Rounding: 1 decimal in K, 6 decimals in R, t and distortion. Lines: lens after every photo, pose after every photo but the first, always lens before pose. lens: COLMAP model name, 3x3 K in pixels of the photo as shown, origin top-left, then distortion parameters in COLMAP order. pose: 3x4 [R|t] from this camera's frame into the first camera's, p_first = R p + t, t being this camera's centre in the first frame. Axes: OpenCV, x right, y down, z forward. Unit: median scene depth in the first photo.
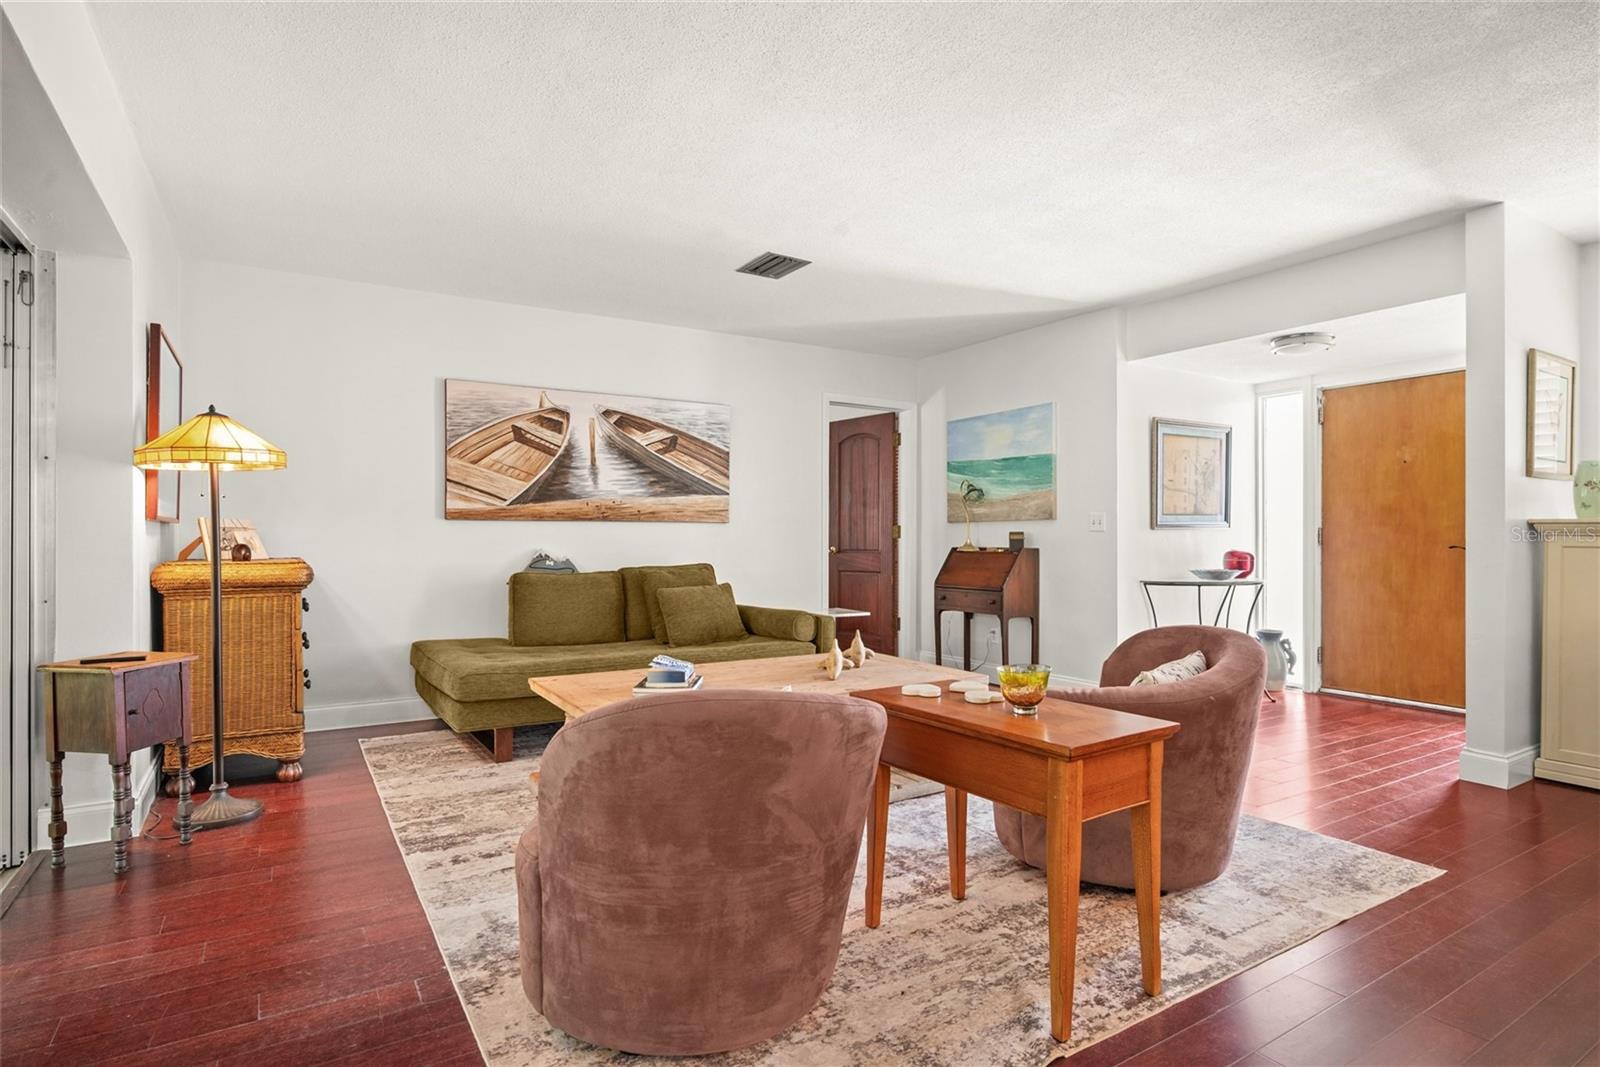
lens RADIAL K [[836.1, 0, 800.3], [0, 836.1, 529.5], [0, 0, 1]] dist [-0.000901, -0.001430]
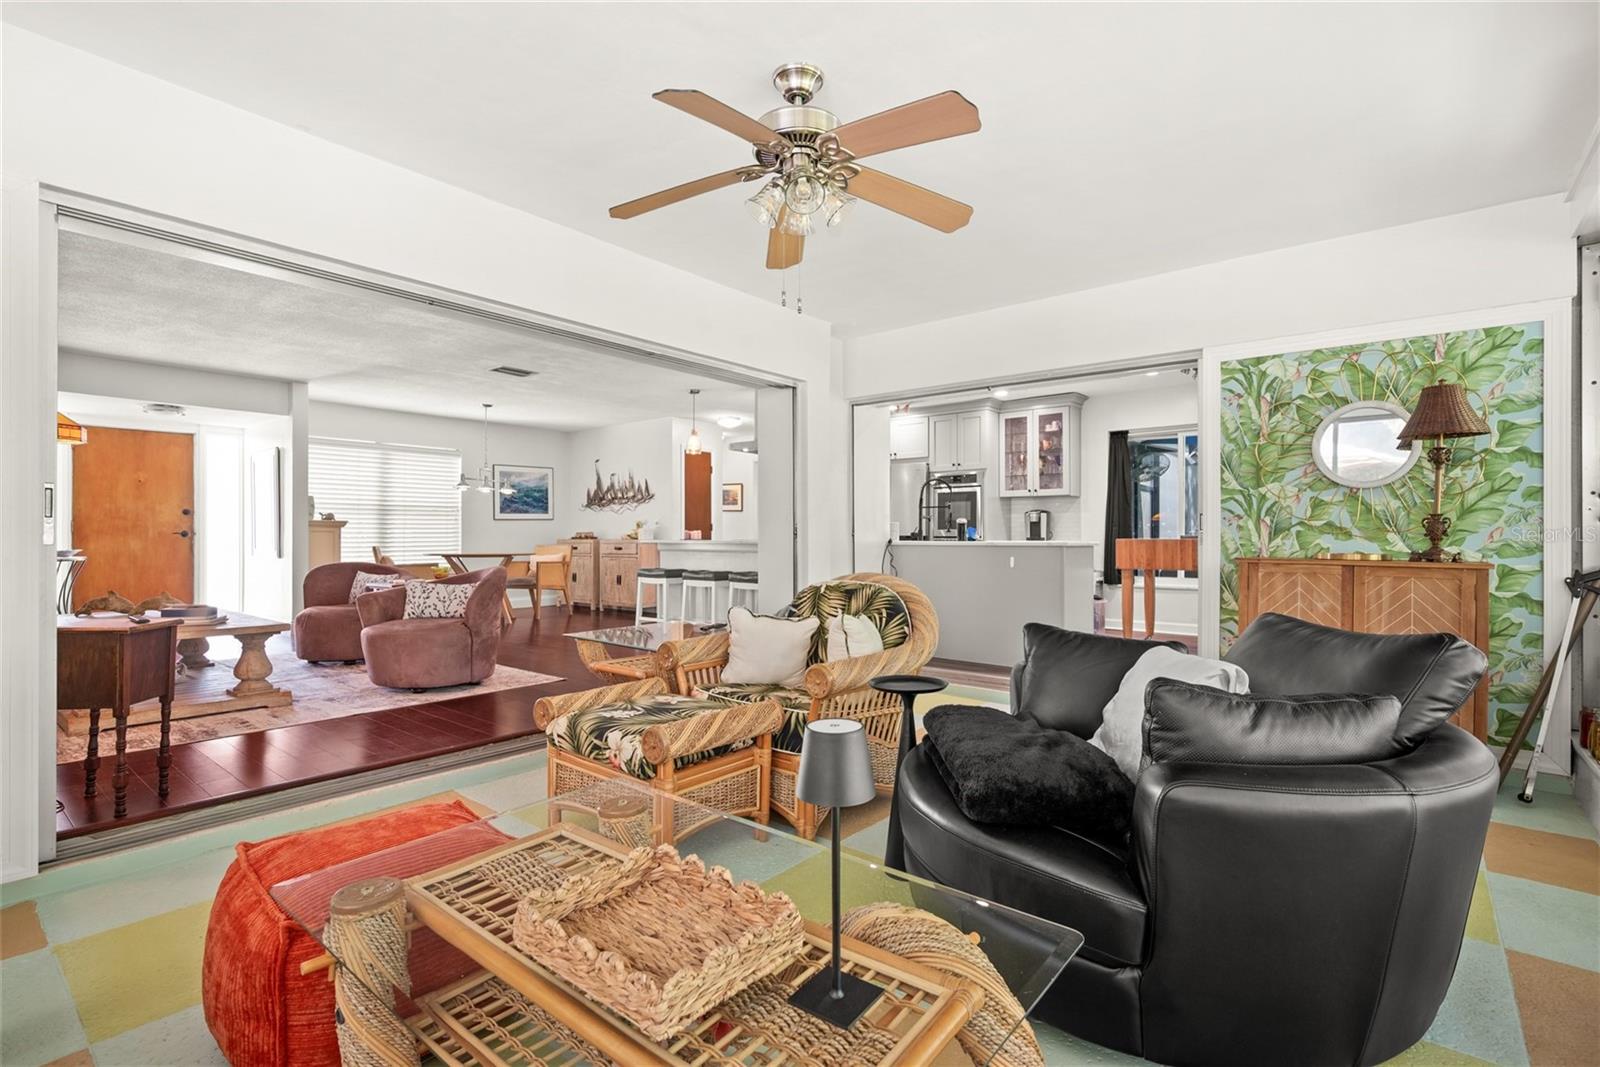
lens RADIAL K [[759.3, 0, 795.9], [0, 759.3, 537.1], [0, 0, 1]] dist [-0.003533, 0.000186]
pose [[-0.310082, -0.000846, 0.950709, -1.006284], [-0.007774, 0.999968, -0.001645, 0.018850], [-0.950678, -0.007901, -0.310079, 0.225929]]
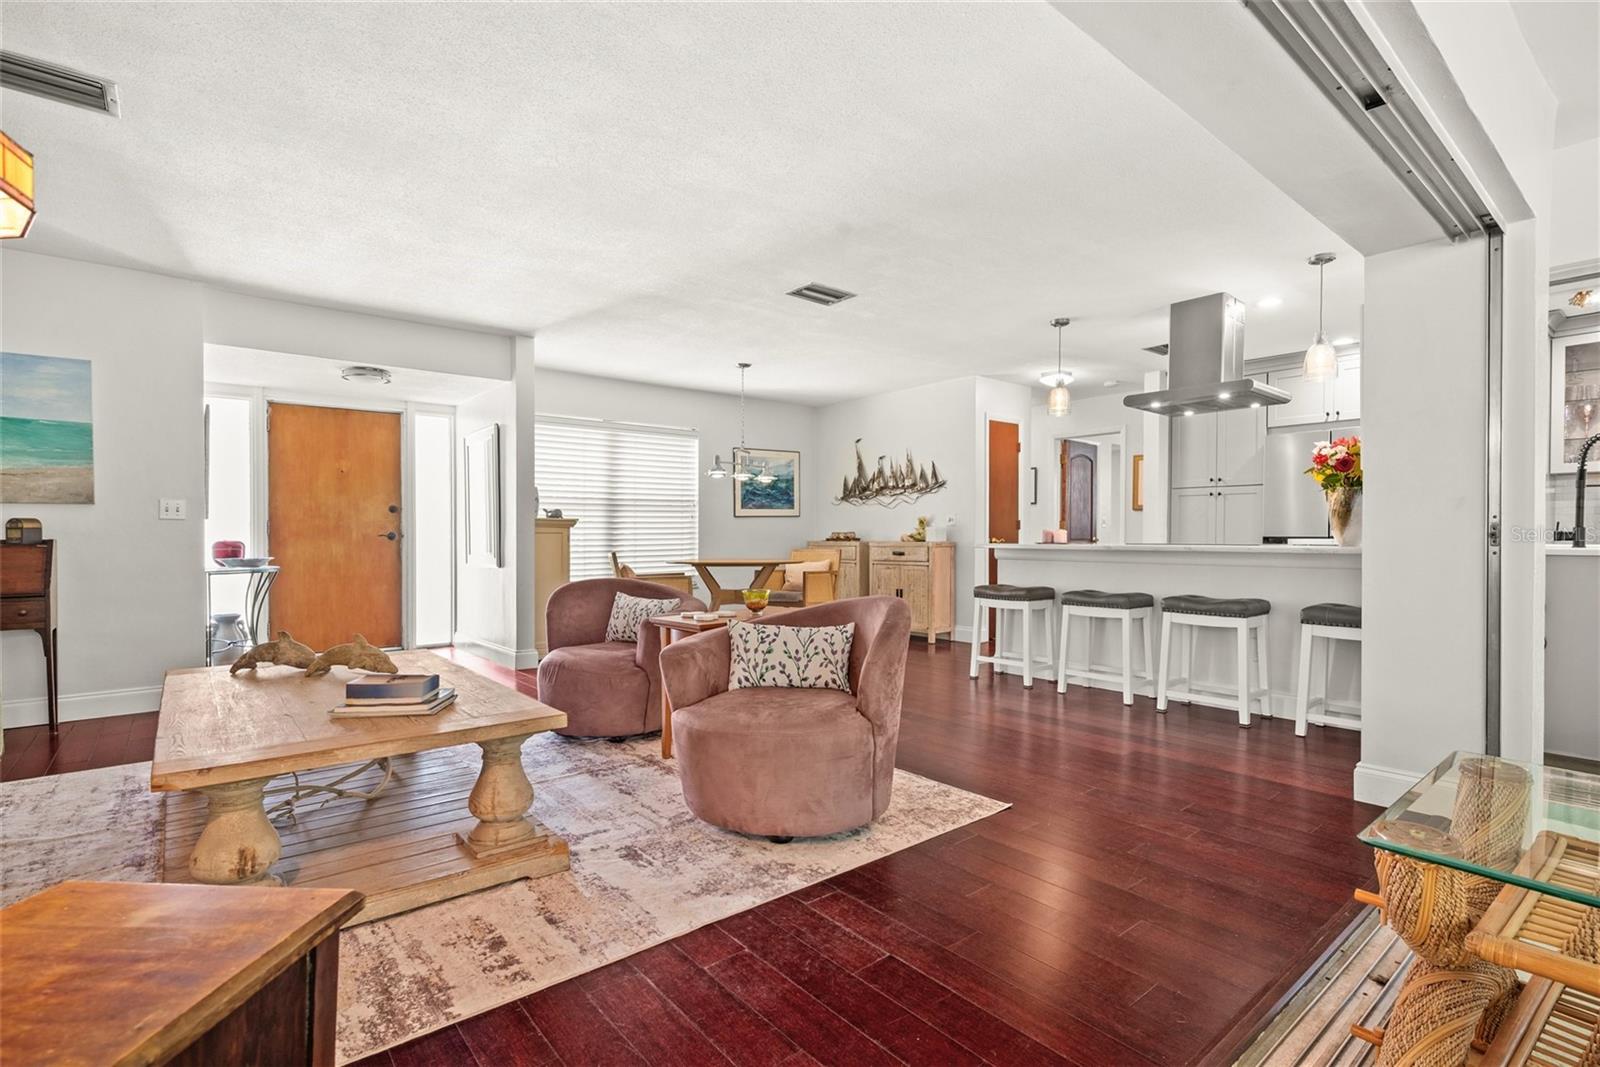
lens RADIAL K [[759.3, 0, 800.3], [0, 759.3, 541.2], [0, 0, 1]] dist [-0.003533, 0.000186]
pose [[-0.126425, -0.007857, 0.991945, -0.522512], [-0.005278, 0.999960, 0.007248, 0.015244], [-0.991962, -0.004319, -0.126461, 0.404391]]
